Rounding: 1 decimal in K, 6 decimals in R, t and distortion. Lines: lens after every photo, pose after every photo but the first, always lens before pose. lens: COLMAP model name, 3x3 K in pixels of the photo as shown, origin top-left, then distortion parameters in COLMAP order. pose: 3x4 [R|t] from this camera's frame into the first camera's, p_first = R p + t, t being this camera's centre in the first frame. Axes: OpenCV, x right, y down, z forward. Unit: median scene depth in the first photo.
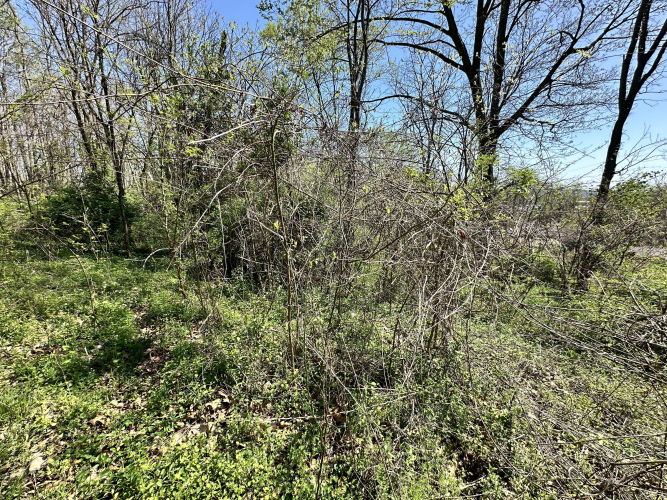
lens RADIAL K [[266.4, 0, 334.8], [0, 266.4, 249.6], [0, 0, 1]] dist [0.000449, 0.000366]
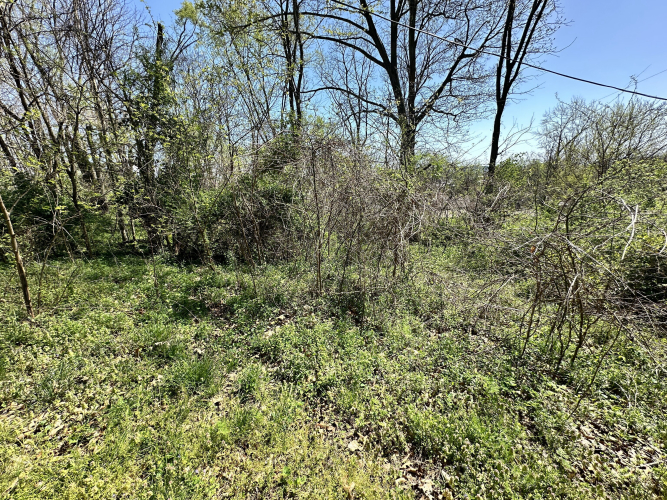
lens RADIAL K [[266.4, 0, 333.0], [0, 266.4, 250.5], [0, 0, 1]] dist [0.000449, 0.000366]
pose [[0.969424, -0.114403, 0.217094, -0.085434], [0.102713, 0.992622, 0.064428, 0.018778], [-0.222863, -0.040159, 0.974022, -0.122646]]
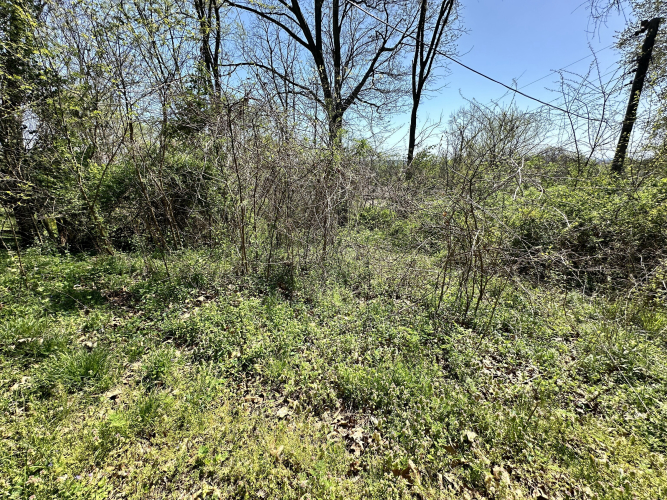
lens RADIAL K [[266.4, 0, 333.0], [0, 266.4, 250.8], [0, 0, 1]] dist [0.000449, 0.000366]
pose [[0.881132, -0.159809, 0.445048, -0.079526], [0.114479, 0.985257, 0.127136, 0.041452], [-0.458804, -0.061075, 0.886436, -0.114674]]
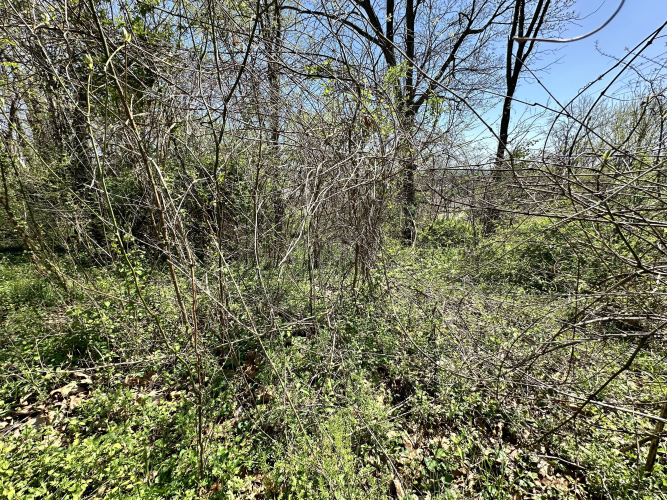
lens RADIAL K [[266.4, 0, 333.9], [0, 266.4, 249.4], [0, 0, 1]] dist [0.000449, 0.000366]
pose [[0.970584, -0.094145, 0.221593, 0.022621], [0.084655, 0.995054, 0.051963, 0.043449], [-0.225389, -0.031676, 0.973754, 0.029205]]
